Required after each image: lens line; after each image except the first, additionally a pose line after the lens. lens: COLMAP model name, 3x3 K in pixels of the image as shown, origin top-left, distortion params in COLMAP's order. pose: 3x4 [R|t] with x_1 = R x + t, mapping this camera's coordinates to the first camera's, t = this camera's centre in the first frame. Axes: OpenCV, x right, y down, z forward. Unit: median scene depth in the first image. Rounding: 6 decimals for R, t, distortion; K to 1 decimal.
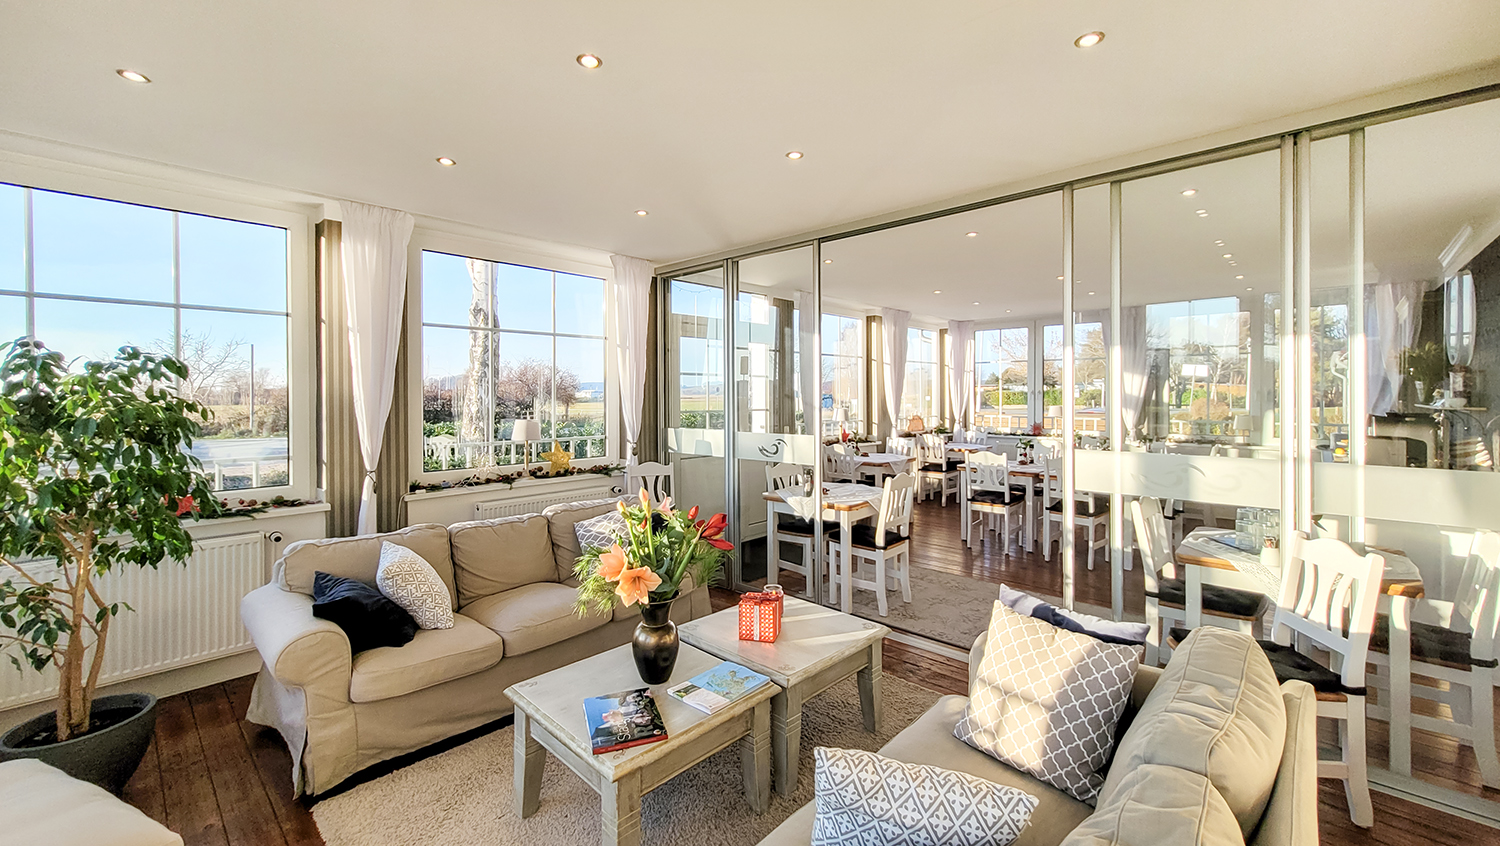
lens RADIAL K [[608.7, 0, 751.0], [0, 608.7, 398.4], [0, 0, 1]] dist [0.001894, 0.000260]
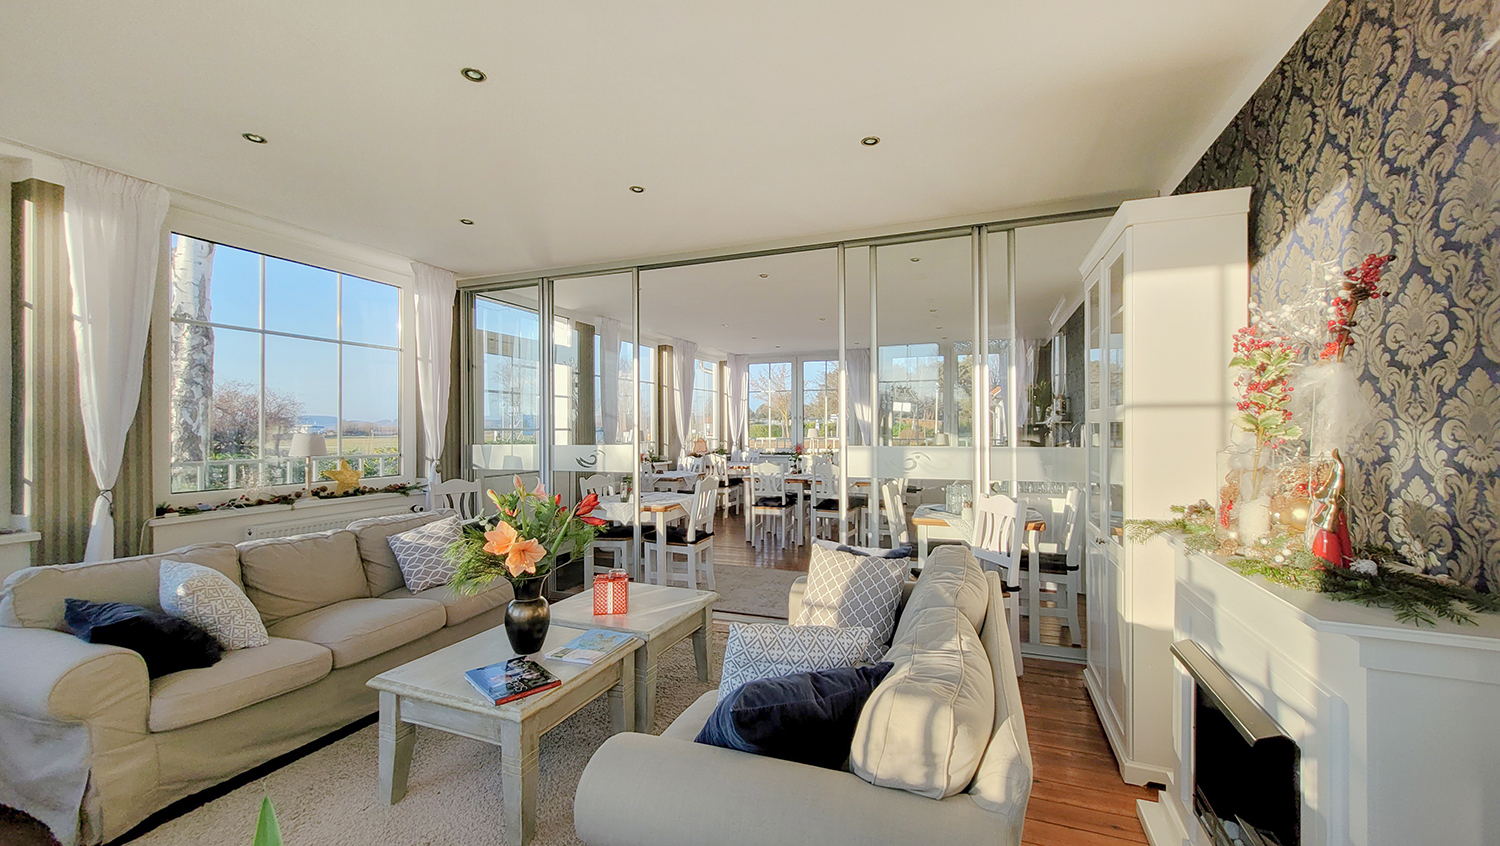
lens RADIAL K [[585.8, 0, 761.6], [0, 585.8, 426.2], [0, 0, 1]] dist [0.000578, -0.000106]
pose [[0.923606, -0.002486, 0.383335, -0.089617], [0.005339, 0.999965, -0.006379, 0.035835], [-0.383306, 0.007938, 0.923587, -0.068943]]
